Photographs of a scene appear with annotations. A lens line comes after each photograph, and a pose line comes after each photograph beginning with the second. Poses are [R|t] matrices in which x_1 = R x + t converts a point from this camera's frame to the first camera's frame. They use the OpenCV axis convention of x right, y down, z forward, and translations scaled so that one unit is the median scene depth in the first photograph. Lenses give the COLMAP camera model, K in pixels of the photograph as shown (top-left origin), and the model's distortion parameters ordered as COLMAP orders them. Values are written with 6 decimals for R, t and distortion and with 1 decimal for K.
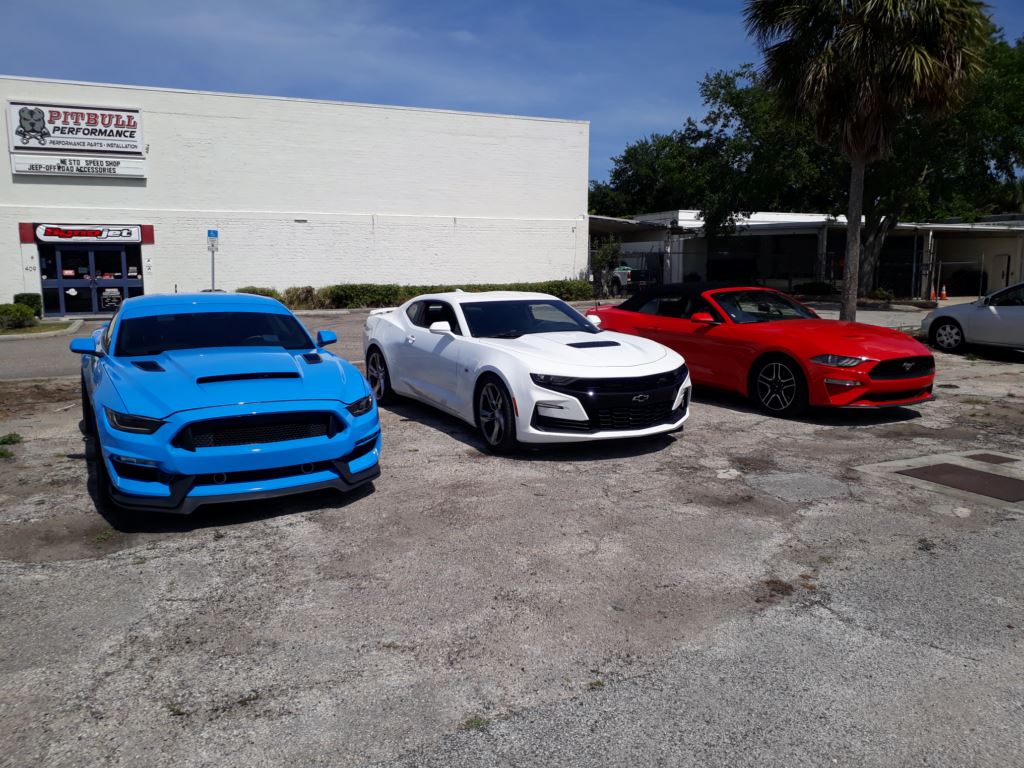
lens RADIAL K [[815.3, 0, 507.7], [0, 815.3, 379.5], [0, 0, 1]] dist [0.065121, -0.112630]
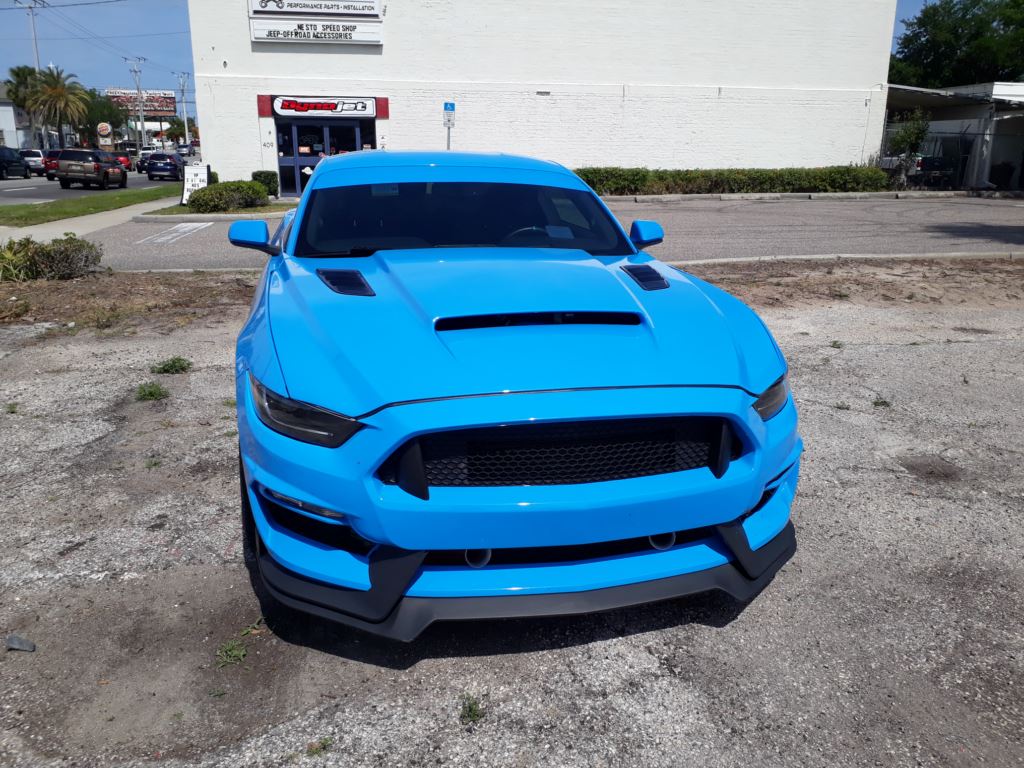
lens RADIAL K [[815.3, 0, 507.7], [0, 815.3, 379.5], [0, 0, 1]] dist [0.065121, -0.112630]
pose [[0.964485, 0.081040, -0.251398, -0.047471], [-0.047873, 0.989640, 0.135354, -0.006789], [0.259762, -0.118512, 0.958373, 0.121734]]
